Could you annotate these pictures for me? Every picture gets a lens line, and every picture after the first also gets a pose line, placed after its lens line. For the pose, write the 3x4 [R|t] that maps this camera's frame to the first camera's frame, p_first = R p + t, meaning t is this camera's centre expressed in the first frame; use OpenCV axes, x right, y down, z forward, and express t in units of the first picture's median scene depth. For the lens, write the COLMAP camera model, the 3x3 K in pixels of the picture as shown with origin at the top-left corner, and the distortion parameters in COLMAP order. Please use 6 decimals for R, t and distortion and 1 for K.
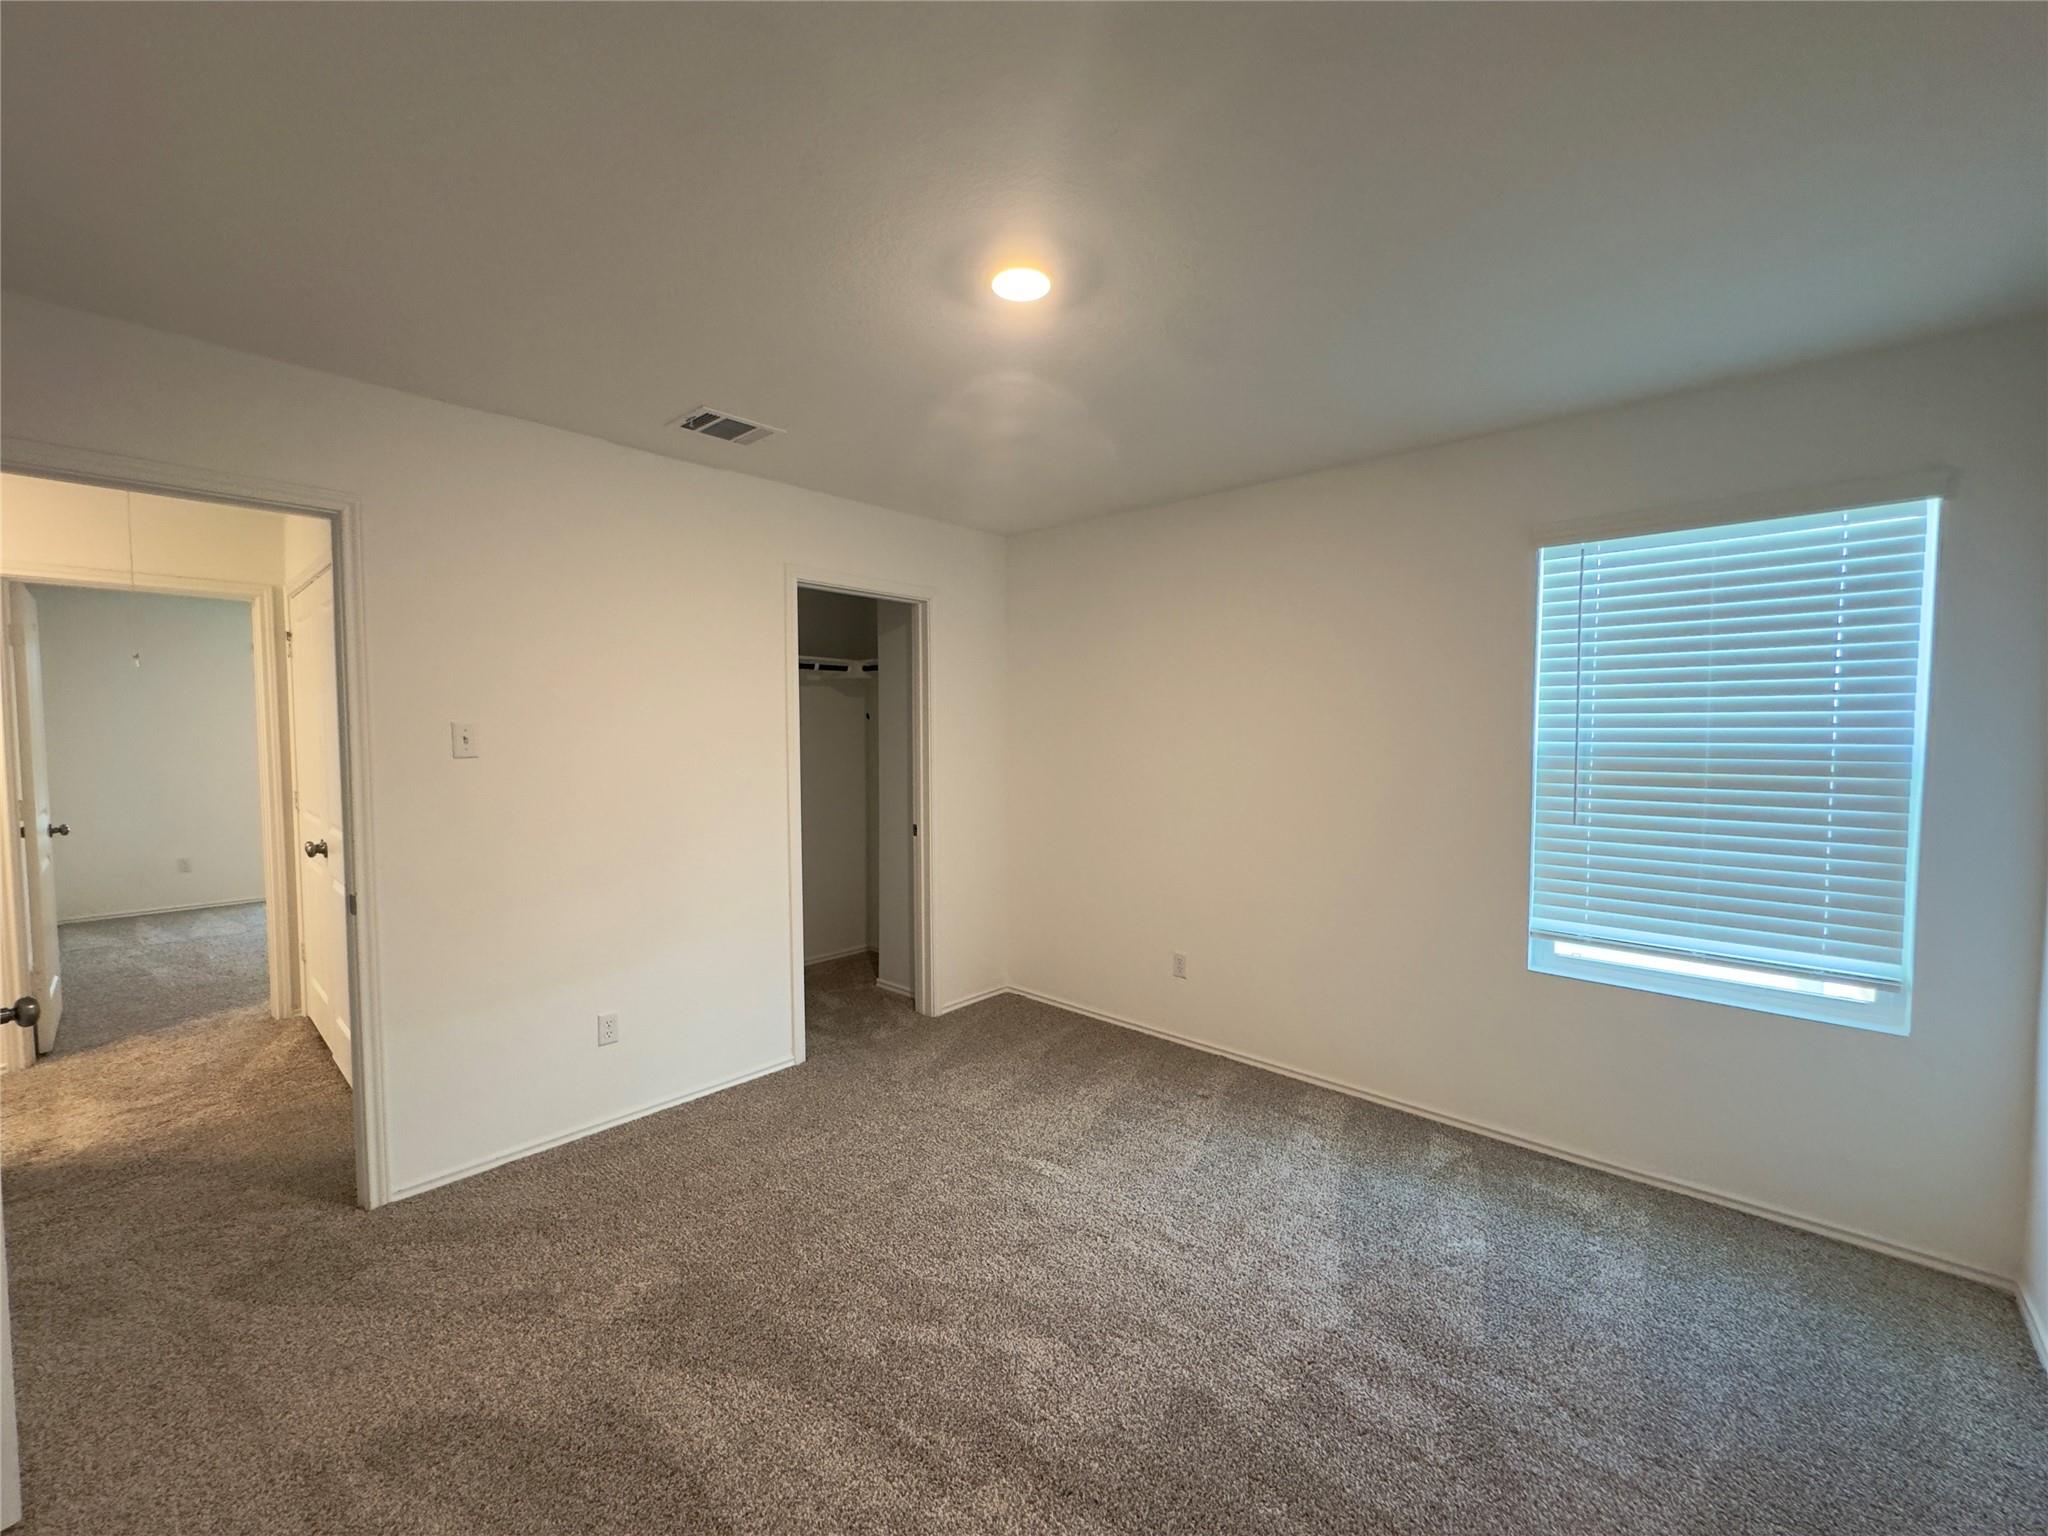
lens RADIAL K [[819.3, 0, 1021.1], [0, 819.3, 769.9], [0, 0, 1]] dist [-0.002253, 0.000167]
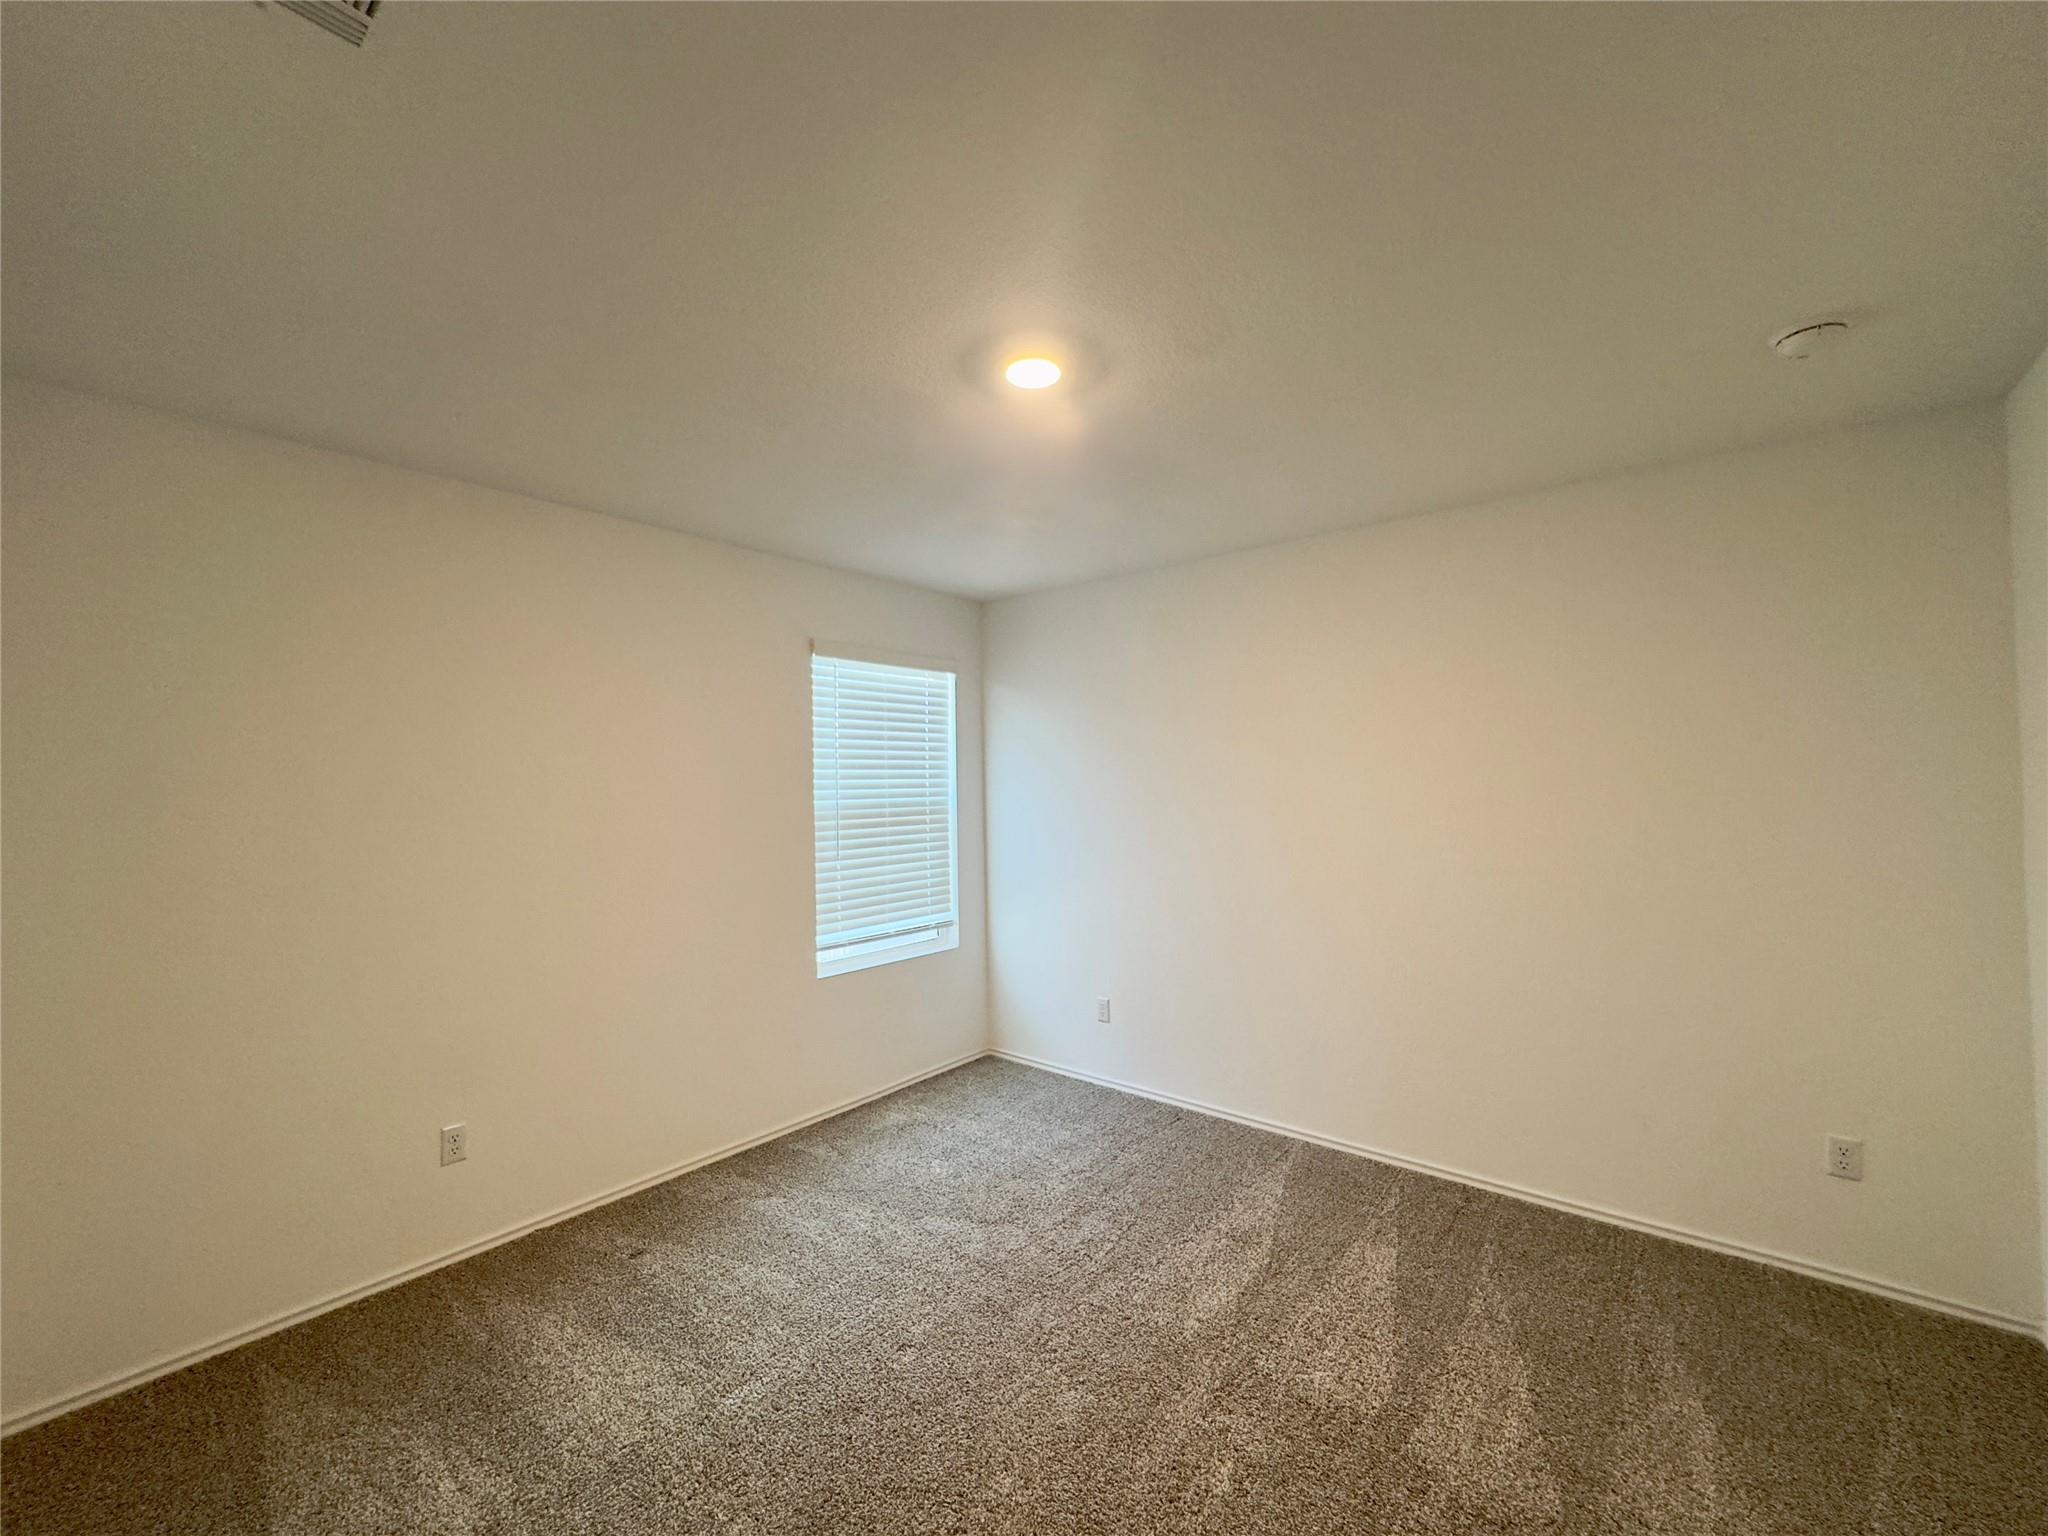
lens RADIAL K [[819.3, 0, 1021.1], [0, 819.3, 769.9], [0, 0, 1]] dist [-0.002253, 0.000167]
pose [[-0.036329, 0.020381, 0.999132, -0.724637], [0.070824, 0.997331, -0.017770, -0.040430], [-0.996827, 0.070117, -0.037675, 0.747127]]
